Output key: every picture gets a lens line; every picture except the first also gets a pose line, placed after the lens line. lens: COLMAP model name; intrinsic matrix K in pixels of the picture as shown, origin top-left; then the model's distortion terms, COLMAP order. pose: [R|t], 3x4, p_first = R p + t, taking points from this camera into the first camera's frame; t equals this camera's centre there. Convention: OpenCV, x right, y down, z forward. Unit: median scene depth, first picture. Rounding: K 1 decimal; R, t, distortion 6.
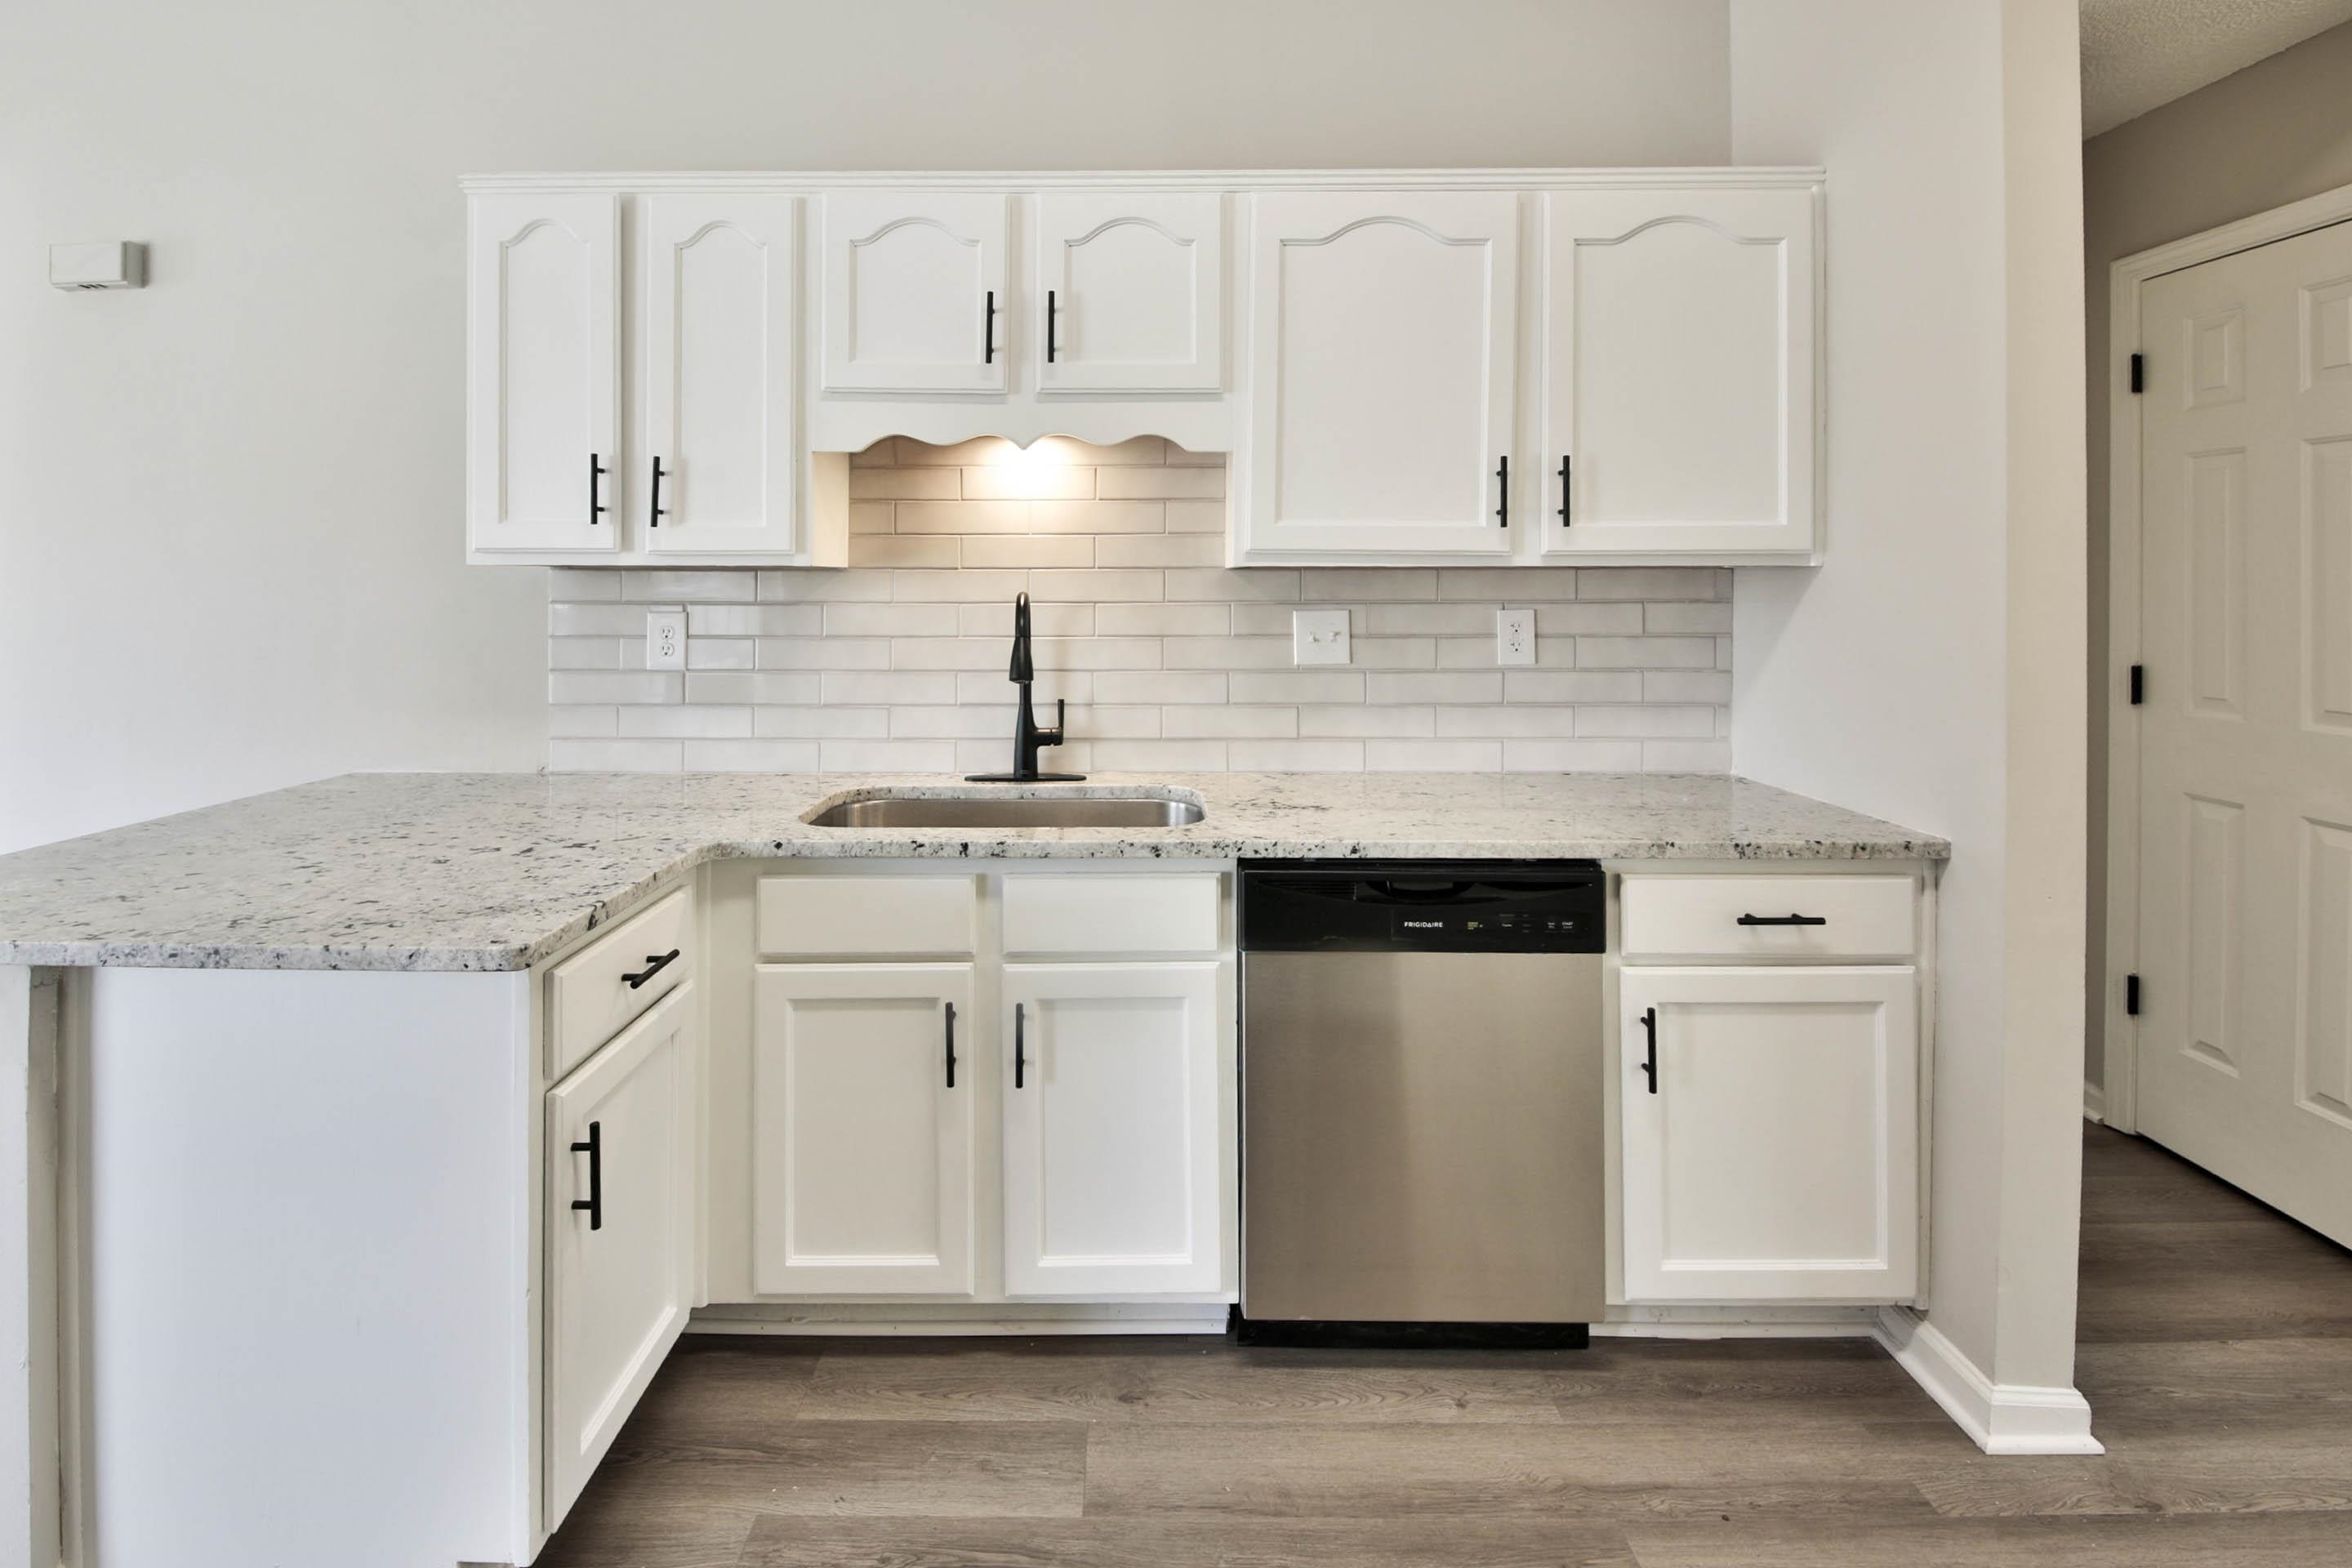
lens RADIAL K [[1089.2, 0, 1149.4], [0, 1089.2, 582.6], [0, 0, 1]] dist [0.013695, 0.000182]
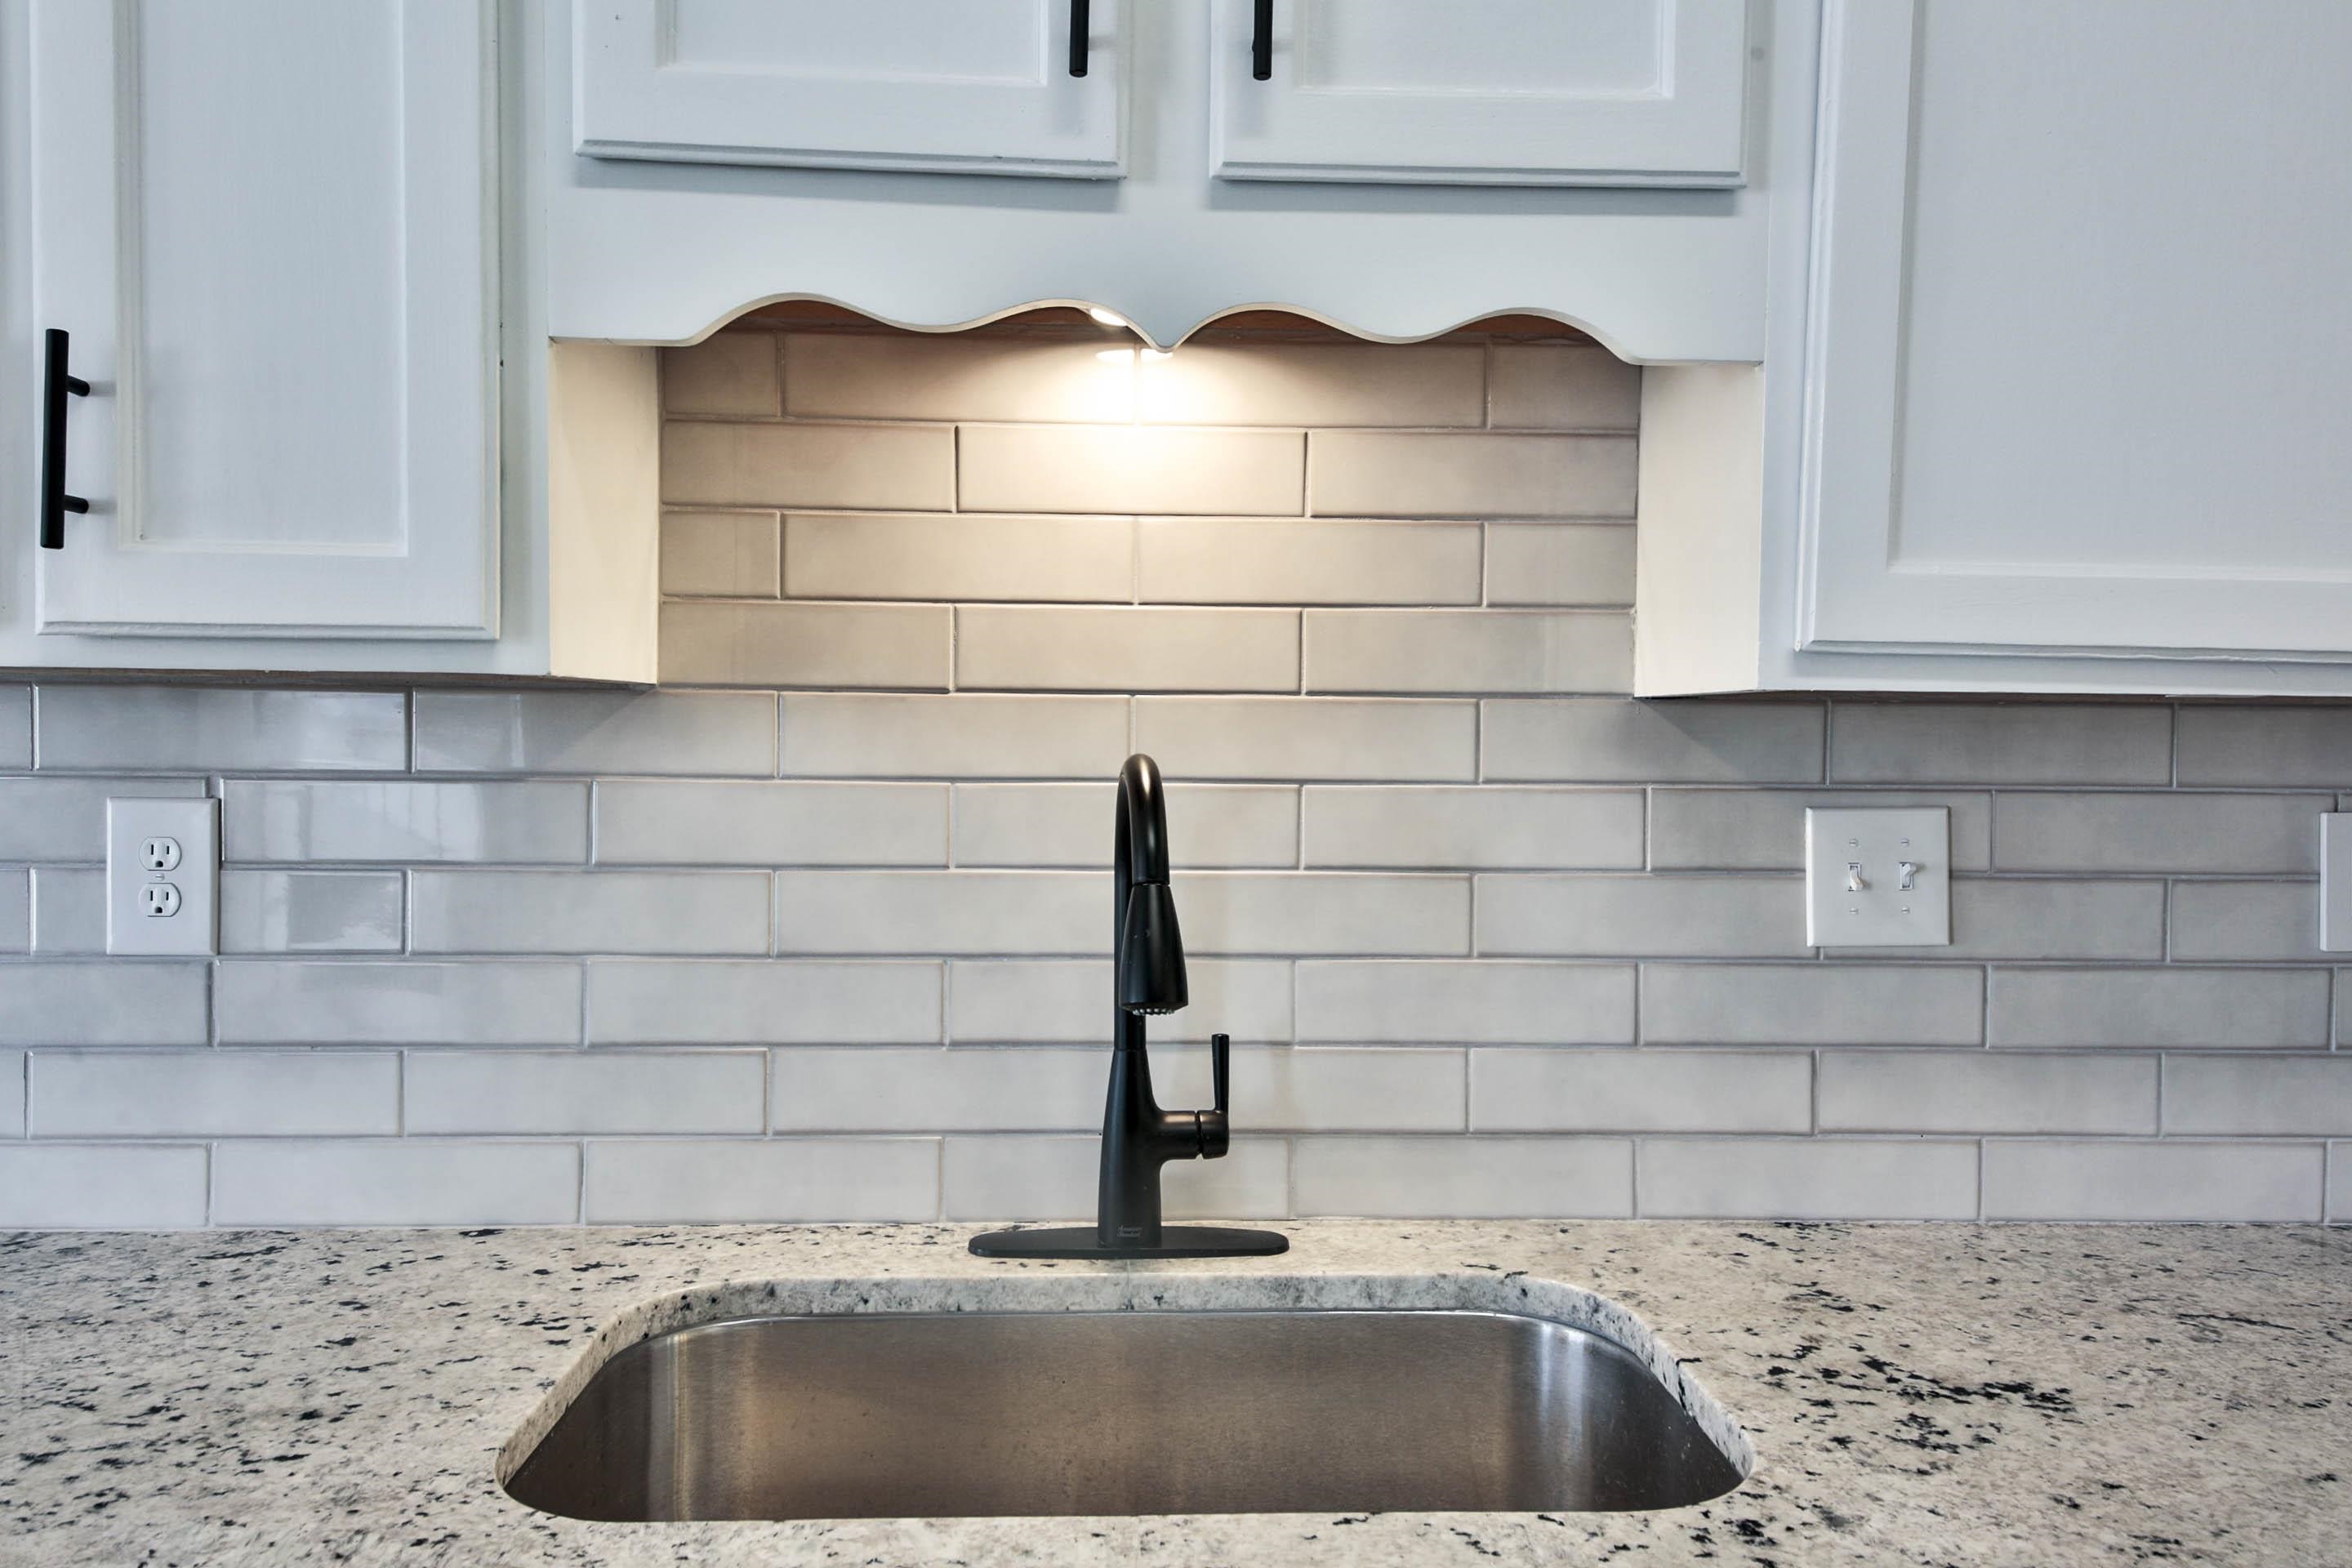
lens RADIAL K [[1638.2, 0, 1176.0], [0, 1638.2, 784.0], [0, 0, 1]] dist [0.033171, -0.000829]
pose [[0.999466, 0.009691, 0.031202, -0.115312], [-0.010664, 0.999458, 0.031152, 0.001138], [-0.030883, -0.031469, 0.999028, 0.427255]]
